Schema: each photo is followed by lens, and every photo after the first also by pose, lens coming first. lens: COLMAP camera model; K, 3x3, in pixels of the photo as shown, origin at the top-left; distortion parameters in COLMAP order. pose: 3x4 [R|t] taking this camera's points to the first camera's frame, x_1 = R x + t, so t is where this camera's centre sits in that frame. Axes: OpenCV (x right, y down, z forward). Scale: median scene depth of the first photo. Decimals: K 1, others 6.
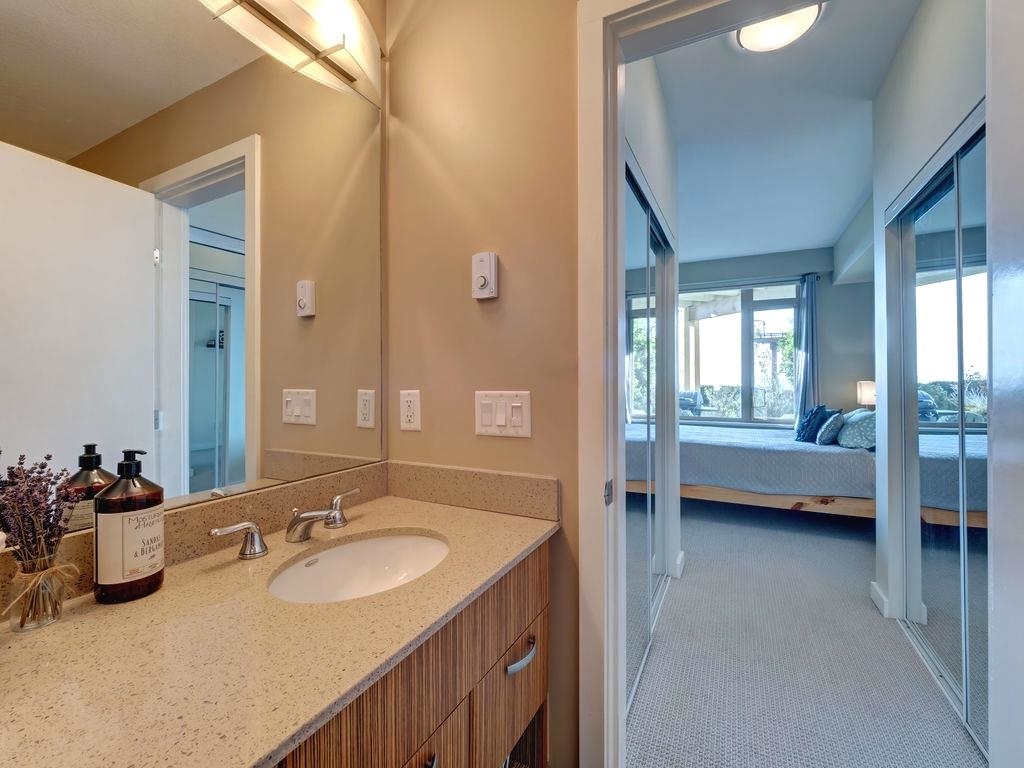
lens RADIAL K [[427.7, 0, 531.0], [0, 427.7, 375.9], [0, 0, 1]] dist [-0.008140, -0.000757]
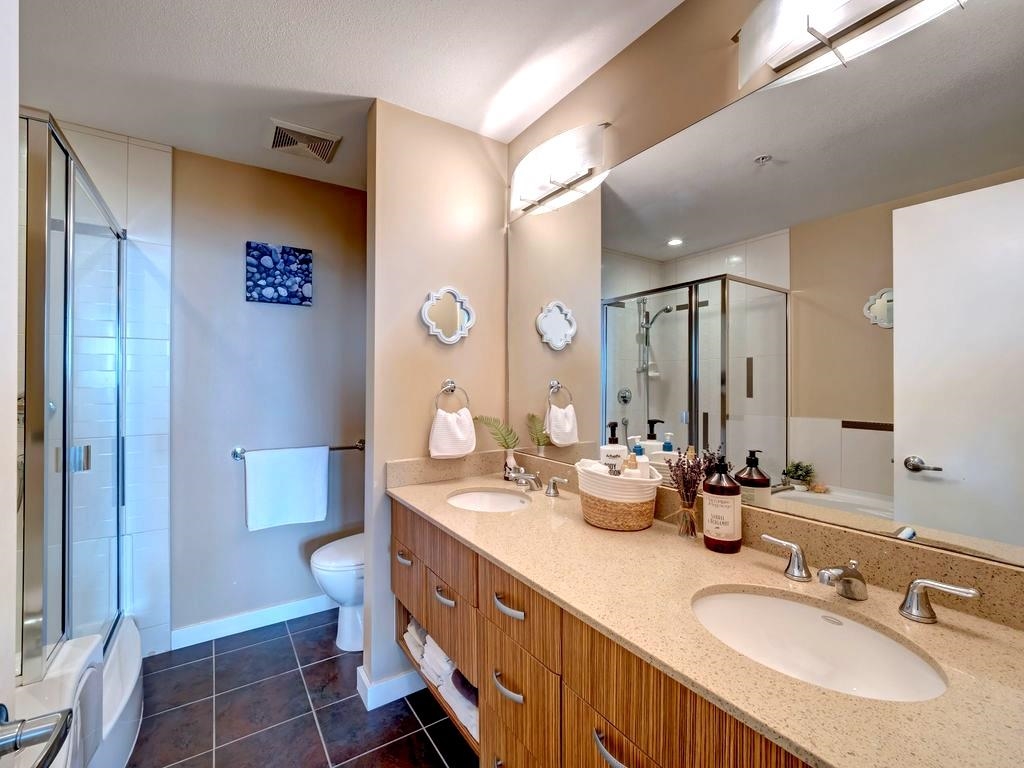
lens RADIAL K [[427.7, 0, 513.4], [0, 427.7, 386.3], [0, 0, 1]] dist [-0.008140, -0.000757]
pose [[-0.485422, 0.002293, -0.874277, 0.711973], [0.008247, 0.999964, -0.001956, -0.073024], [0.874241, -0.008160, -0.485424, 1.010792]]
